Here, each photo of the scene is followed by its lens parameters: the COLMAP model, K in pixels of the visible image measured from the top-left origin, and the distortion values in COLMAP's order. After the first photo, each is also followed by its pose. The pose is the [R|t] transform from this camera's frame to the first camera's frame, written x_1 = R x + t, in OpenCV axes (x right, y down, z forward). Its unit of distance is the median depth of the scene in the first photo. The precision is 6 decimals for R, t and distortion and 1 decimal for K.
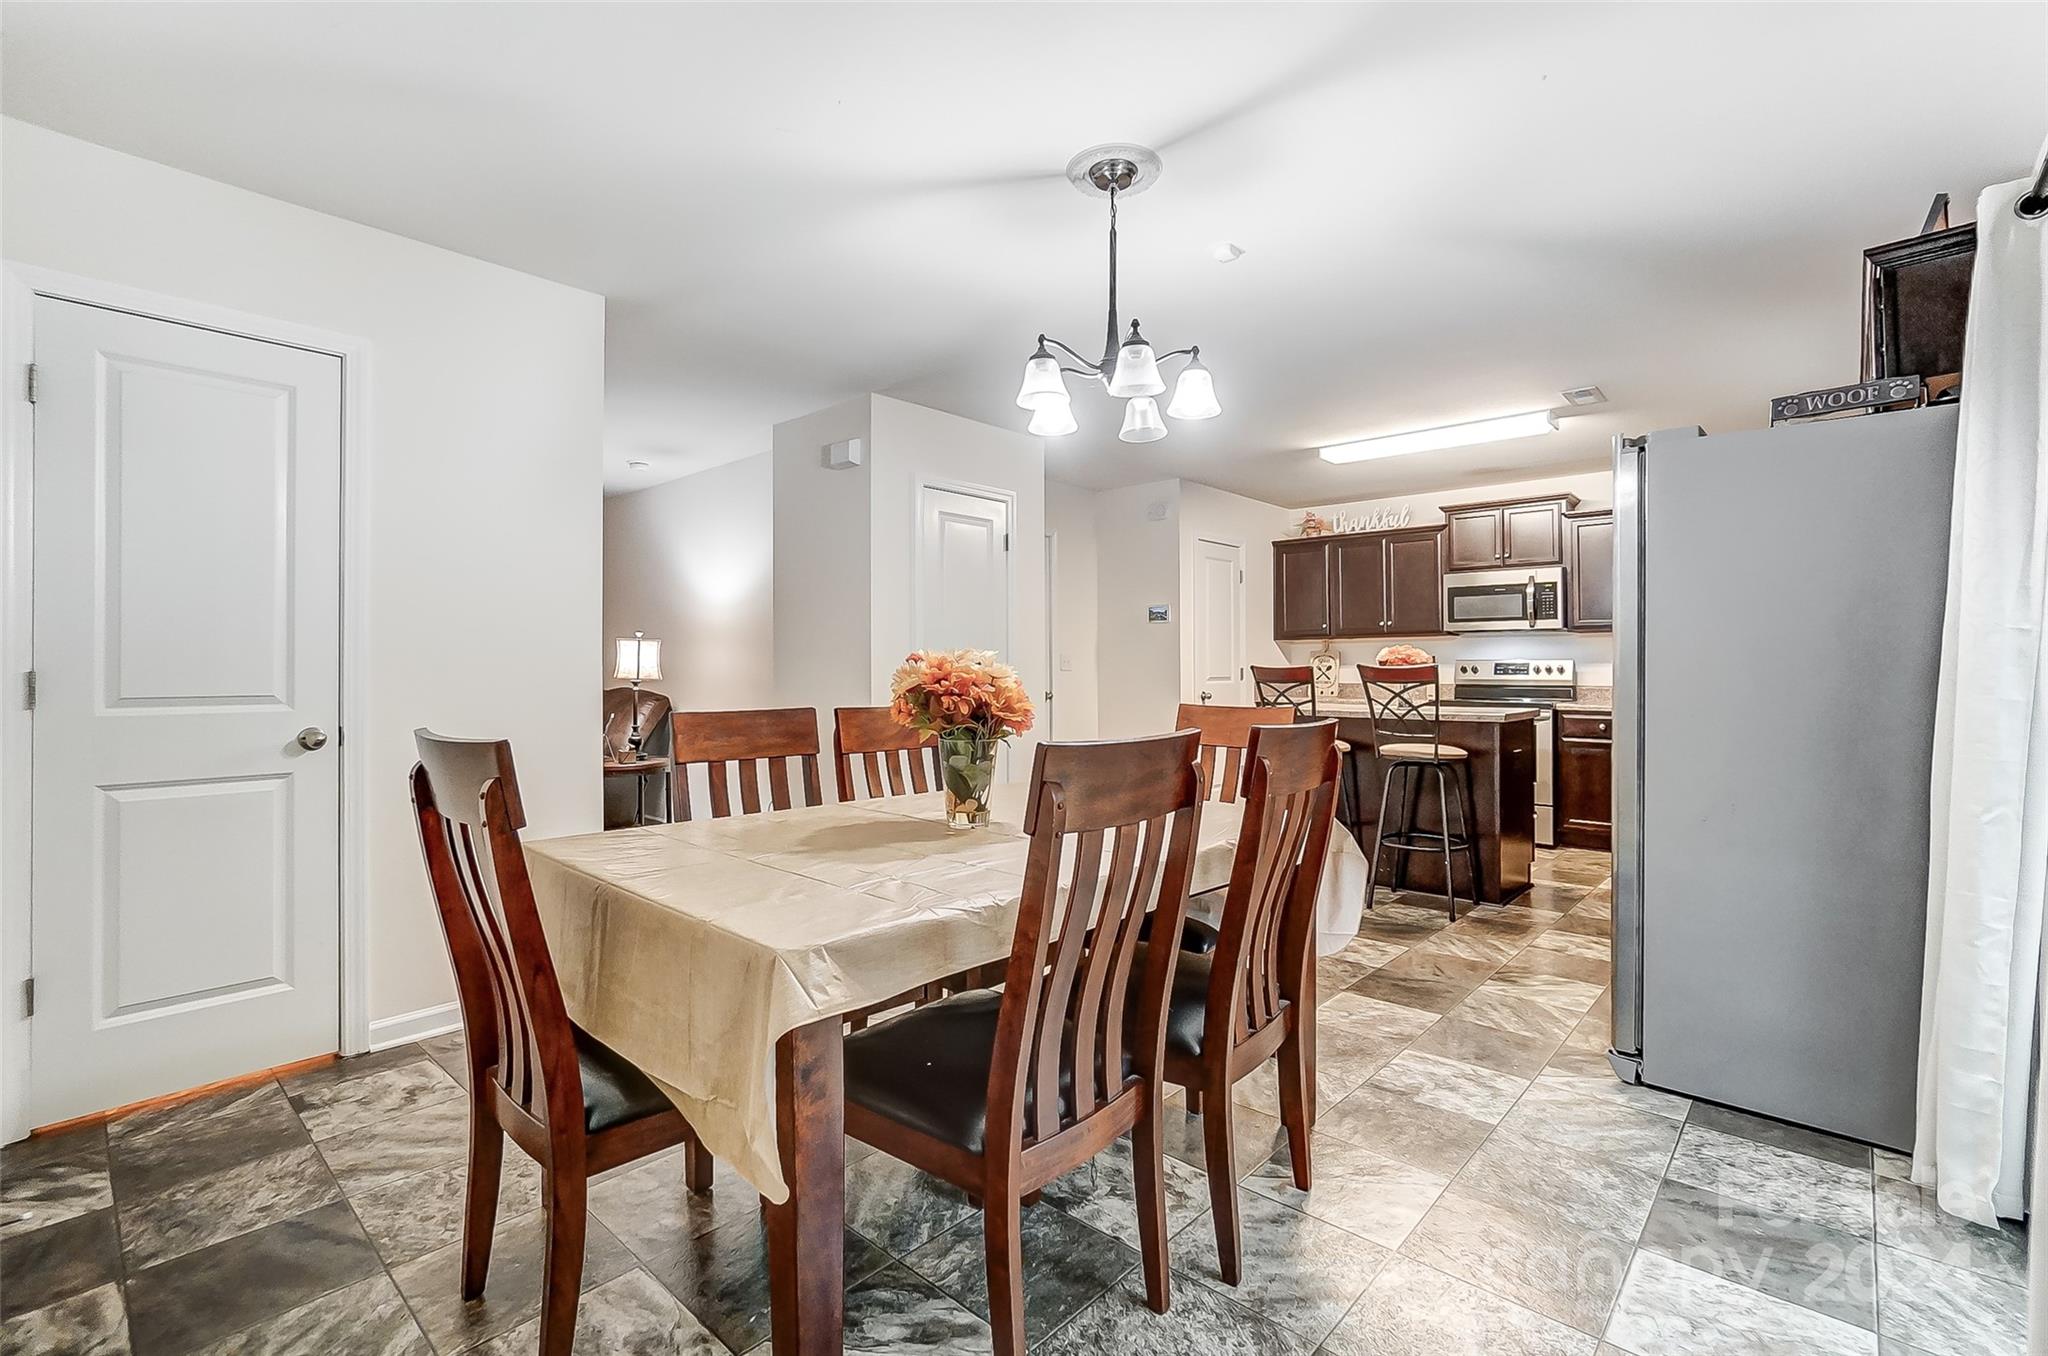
lens RADIAL K [[921.0, 0, 1020.0], [0, 921.0, 655.0], [0, 0, 1]] dist [-0.021652, 0.008652]
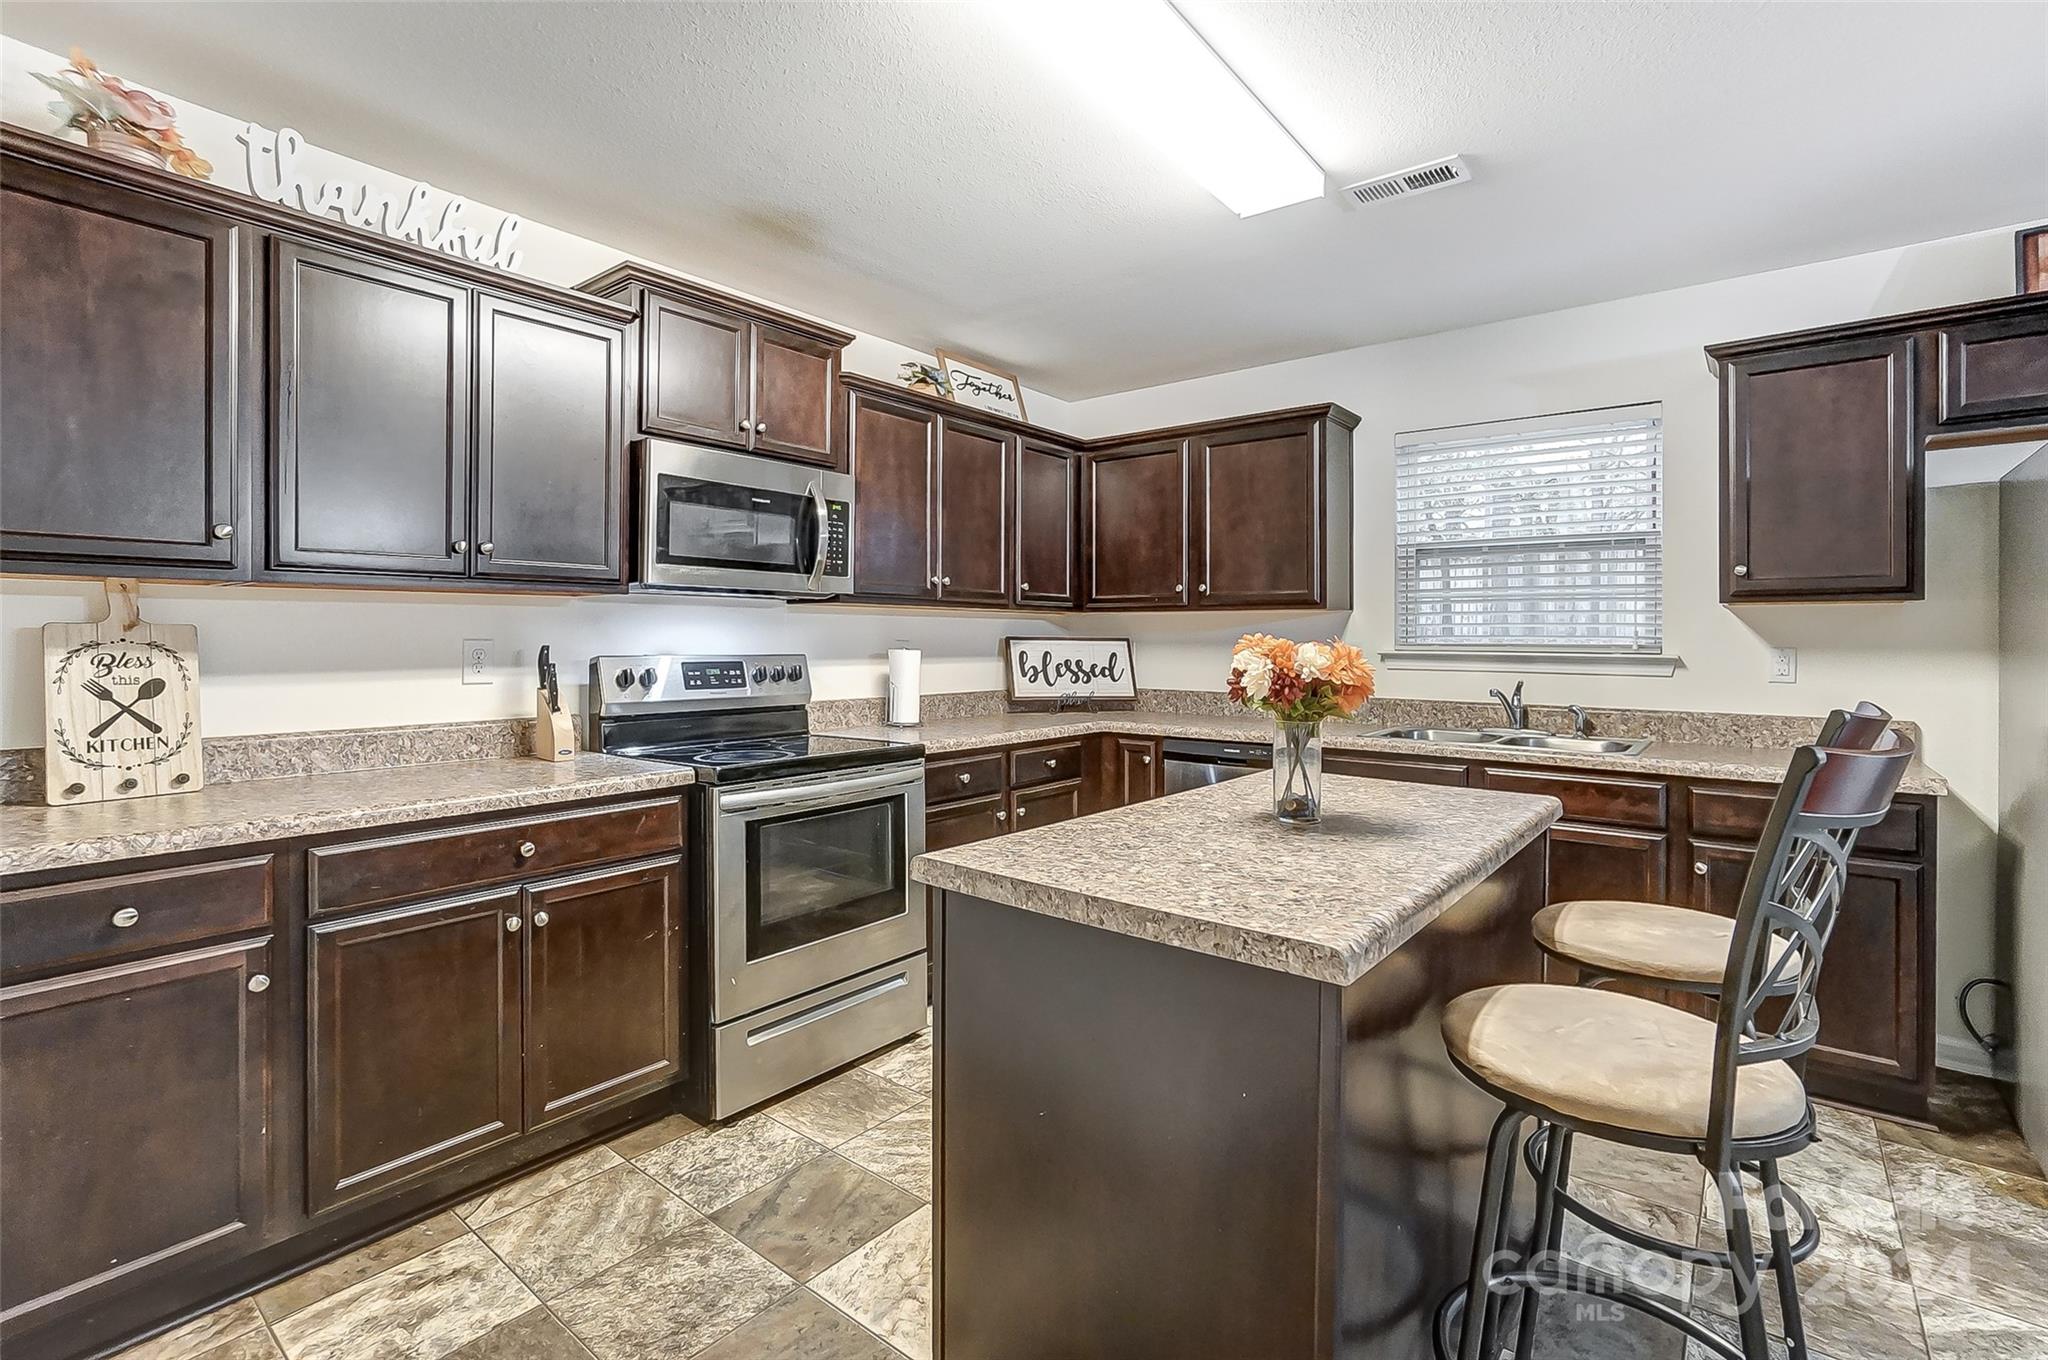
lens RADIAL K [[925.6, 0, 1021.1], [0, 925.6, 638.1], [0, 0, 1]] dist [-0.033484, 0.015022]
pose [[-0.056403, 0.000747, 0.998408, 0.067530], [-0.018374, 0.999830, -0.001786, -0.005793], [-0.998239, -0.018446, -0.056379, 0.911489]]
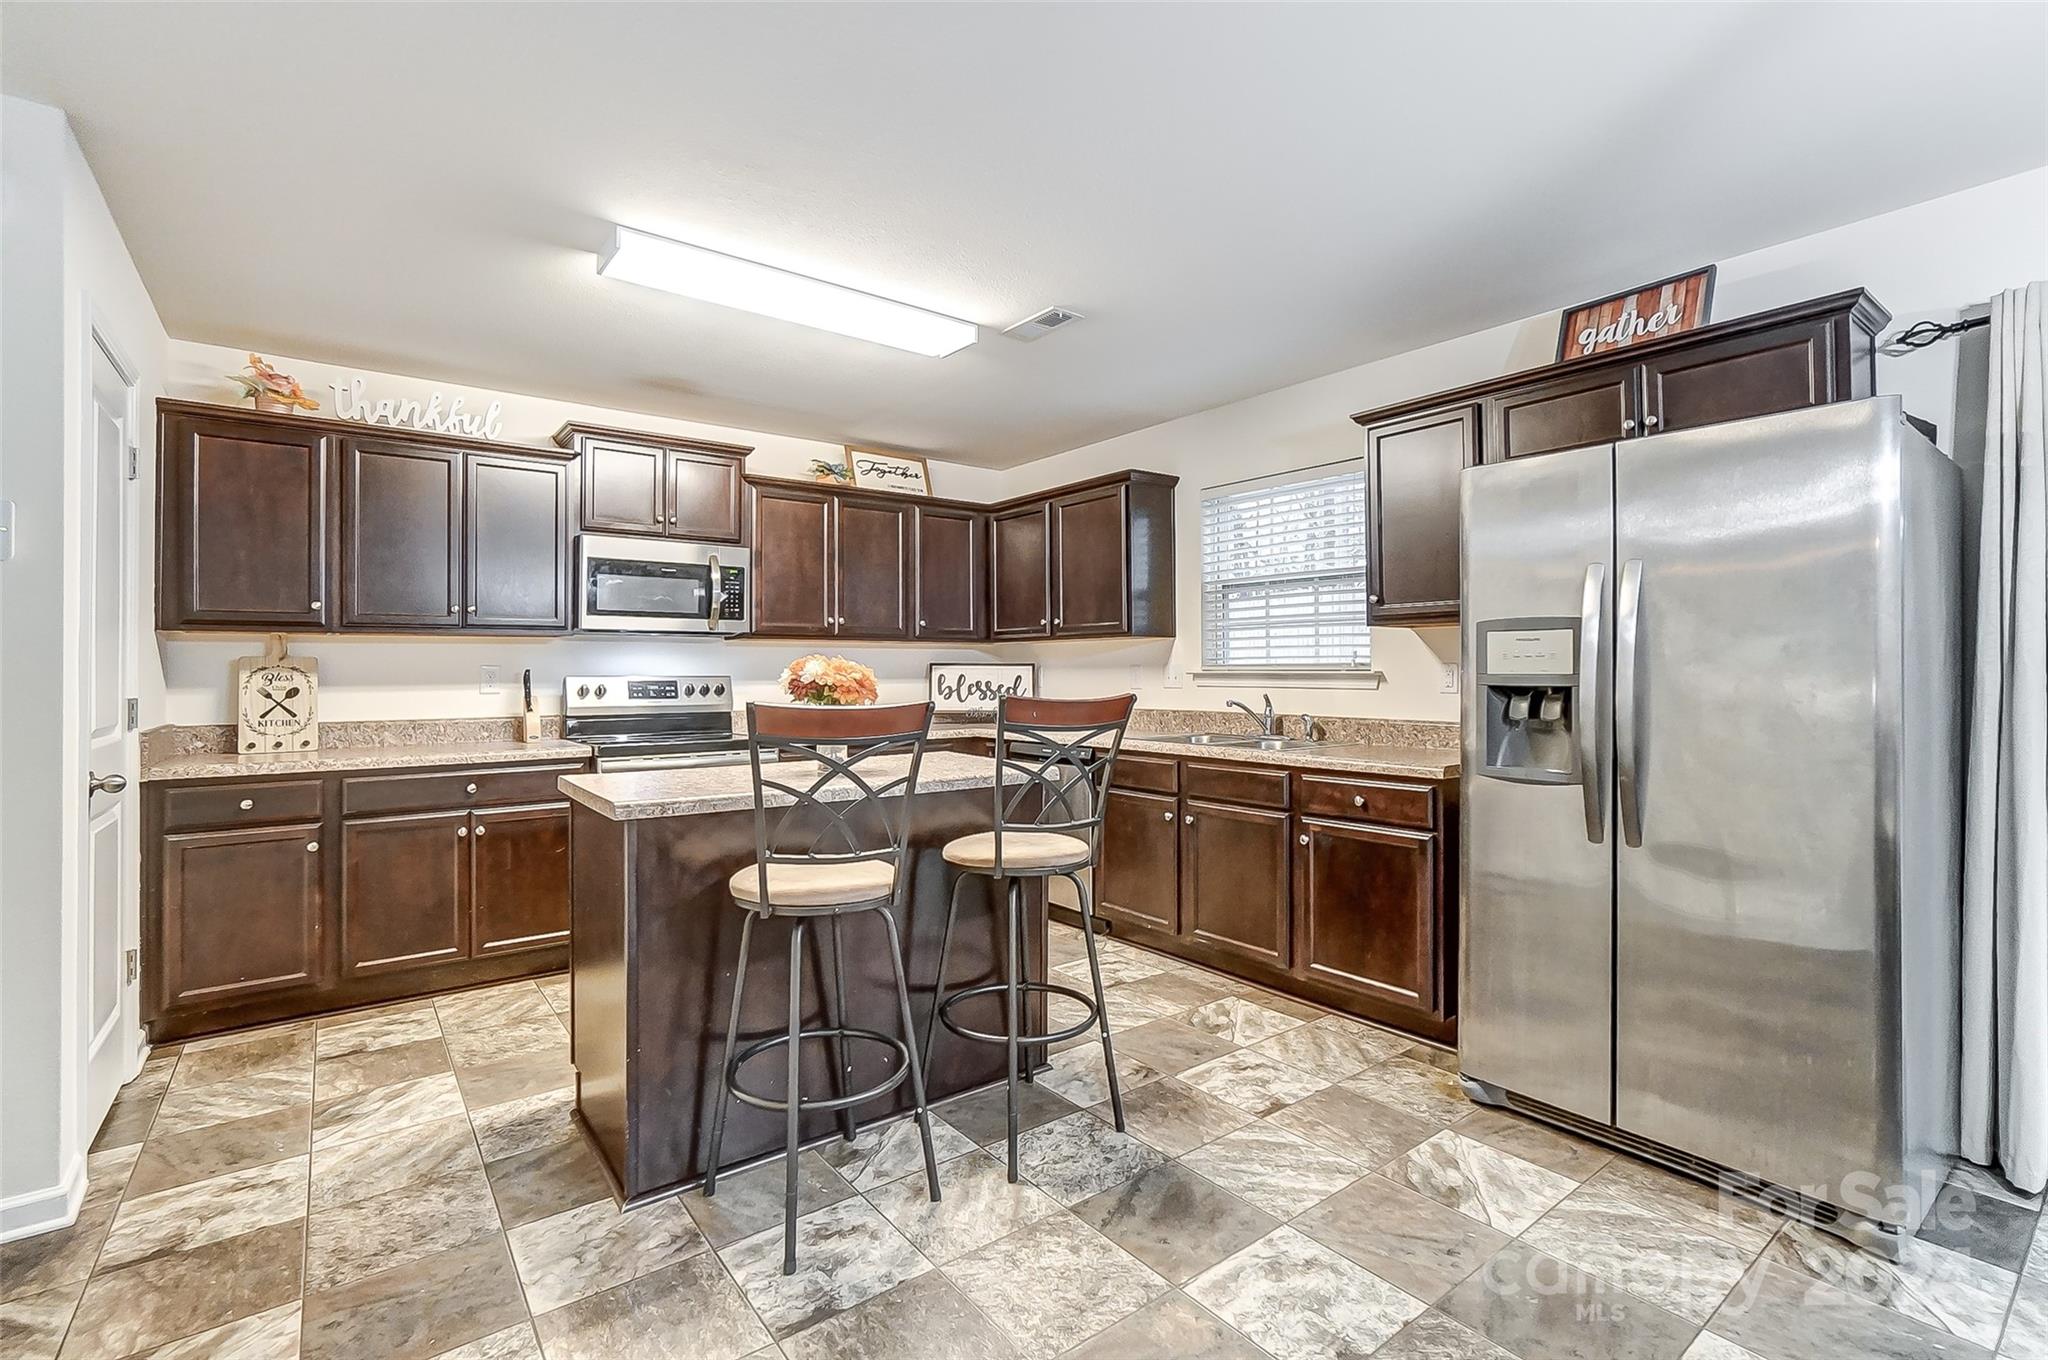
lens RADIAL K [[926.9, 0, 1020.2], [0, 926.9, 656.8], [0, 0, 1]] dist [-0.025717, 0.016237]
pose [[0.182181, 0.015849, 0.983137, -0.083547], [-0.010354, 0.999846, -0.014199, -0.002320], [-0.983210, -0.007593, 0.182317, 0.639981]]
